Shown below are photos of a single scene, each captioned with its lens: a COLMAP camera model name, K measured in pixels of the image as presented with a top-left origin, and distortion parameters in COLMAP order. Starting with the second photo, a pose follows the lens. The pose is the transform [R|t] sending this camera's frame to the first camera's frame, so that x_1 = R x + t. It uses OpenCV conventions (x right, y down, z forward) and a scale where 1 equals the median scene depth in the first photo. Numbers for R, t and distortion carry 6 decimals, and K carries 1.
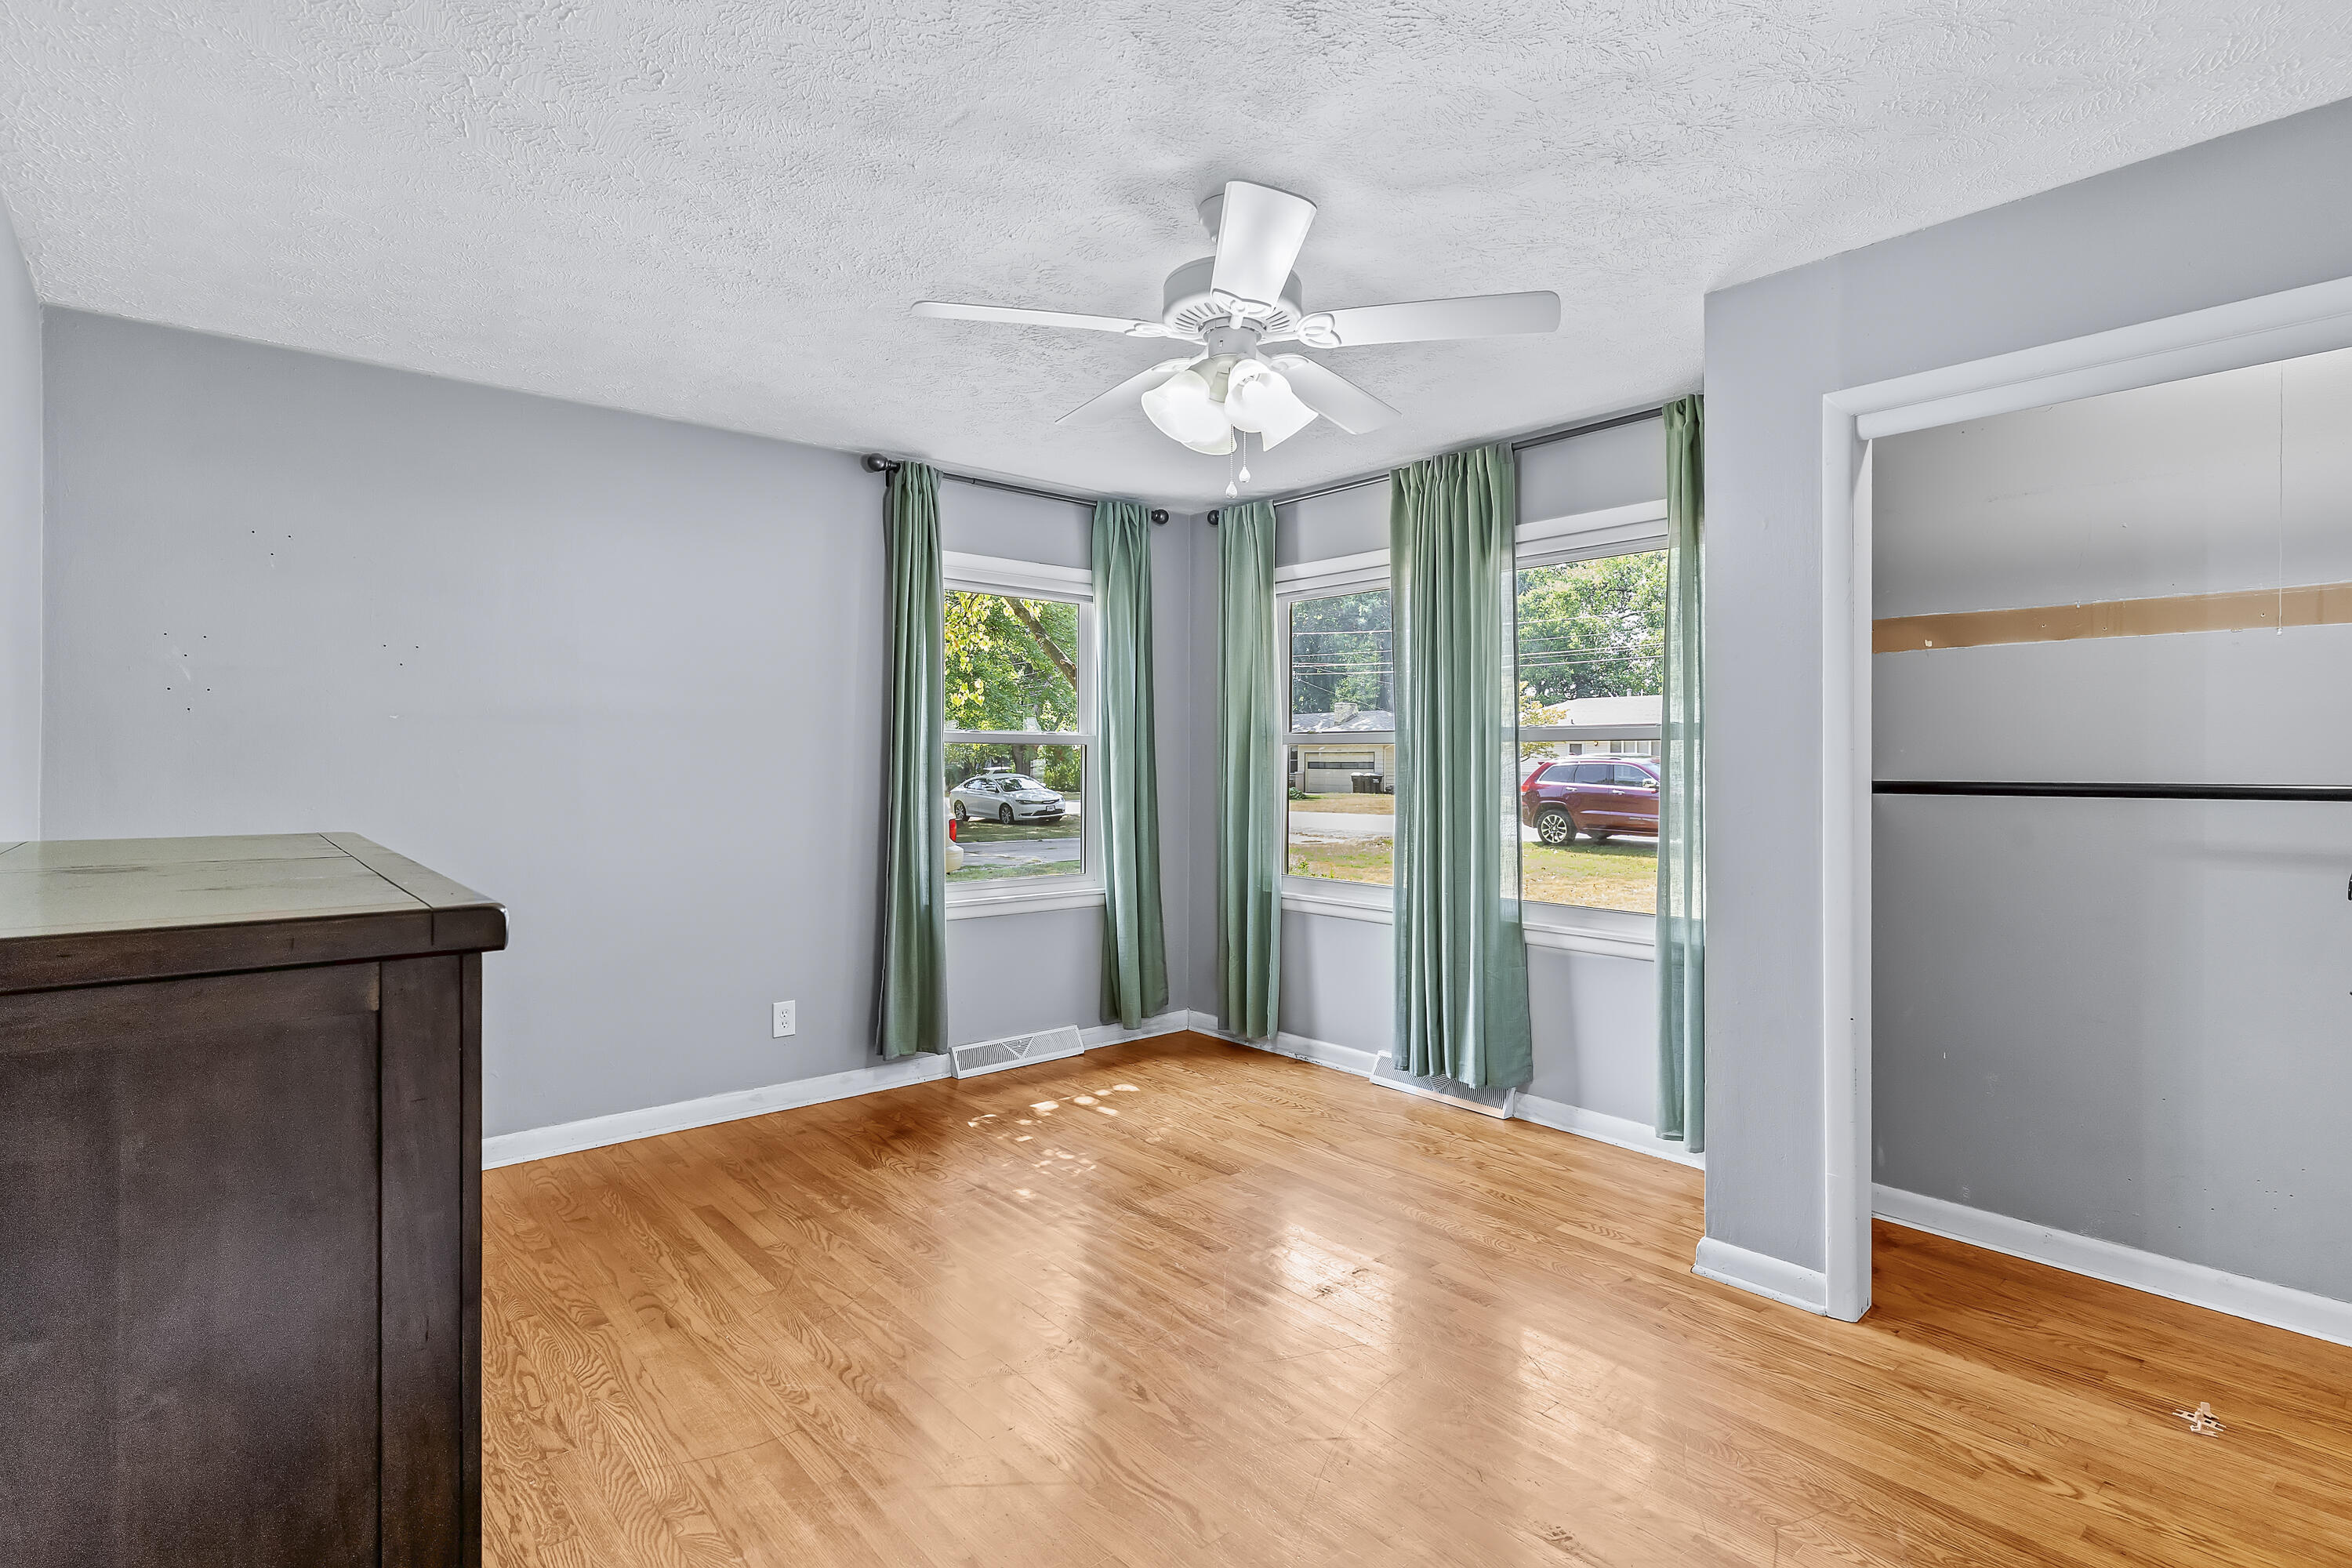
lens RADIAL K [[1147.8, 0, 1187.9], [0, 1147.8, 775.2], [0, 0, 1]] dist [0.001641, -0.000990]
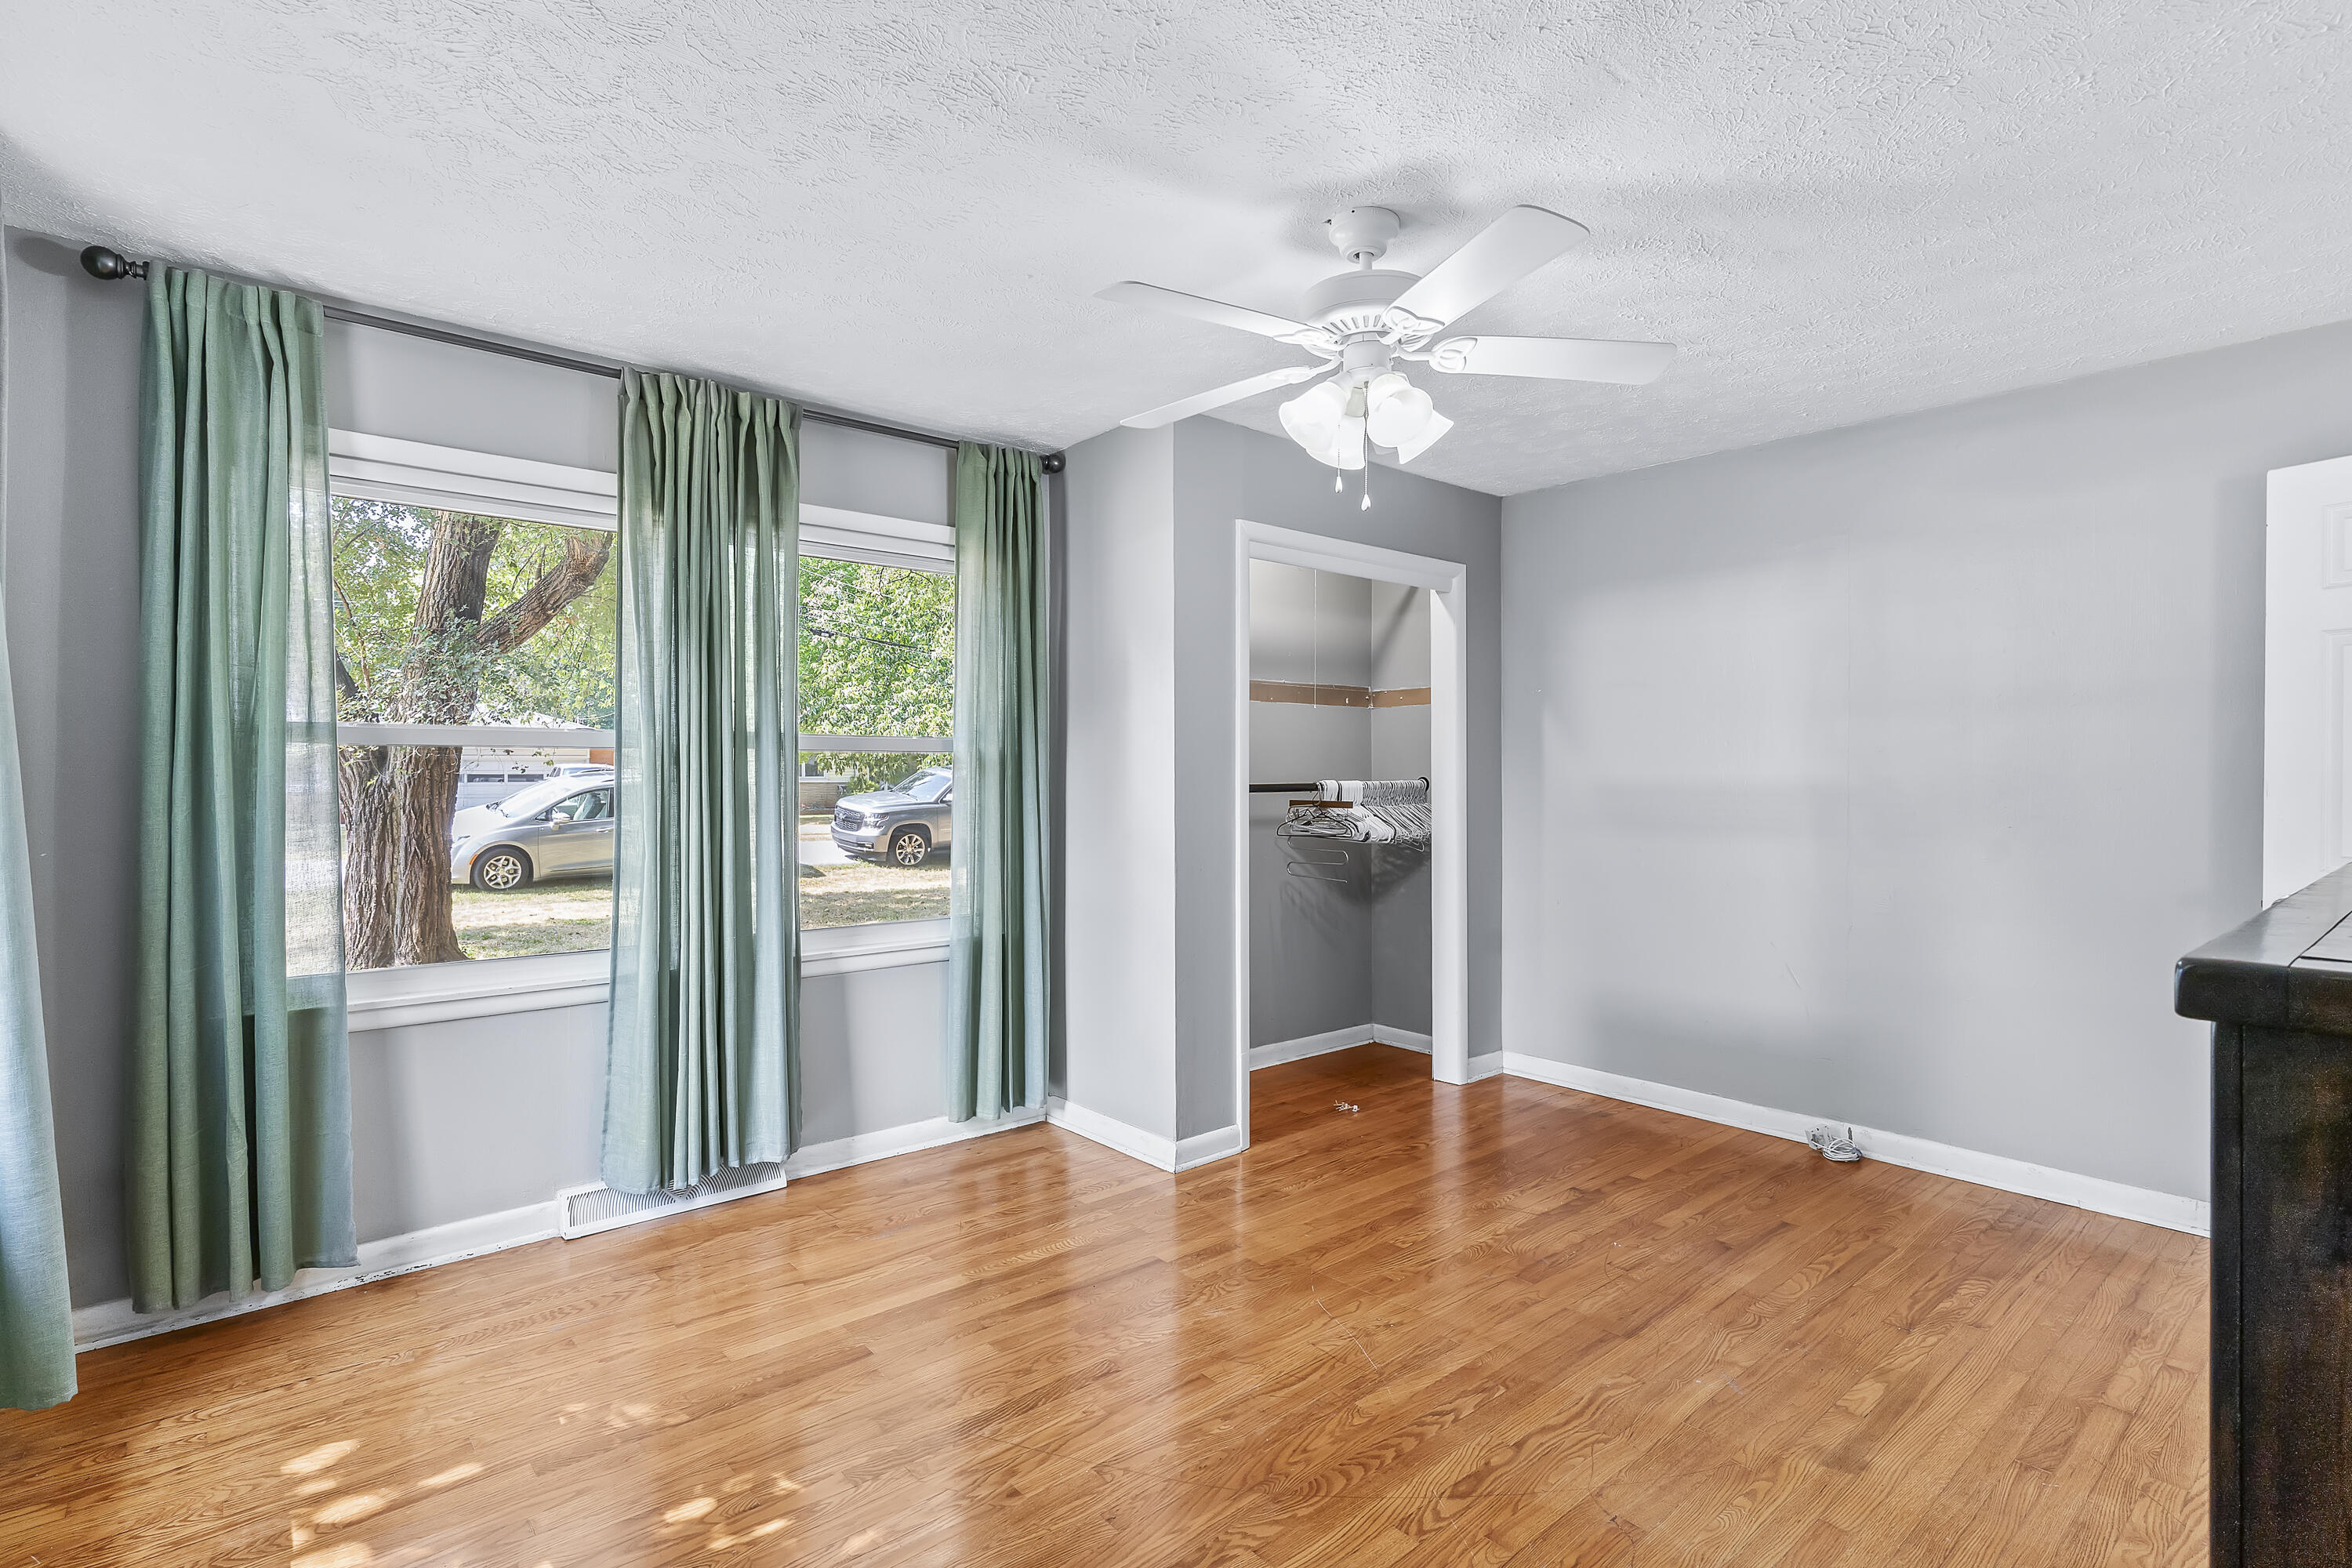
lens RADIAL K [[1147.8, 0, 1180.6], [0, 1147.8, 782.7], [0, 0, 1]] dist [0.001641, -0.000990]
pose [[-0.004856, -0.012412, 0.999911, -0.626230], [0.012412, 0.999845, 0.012471, -0.011571], [-0.999911, 0.012471, -0.004701, 0.752136]]
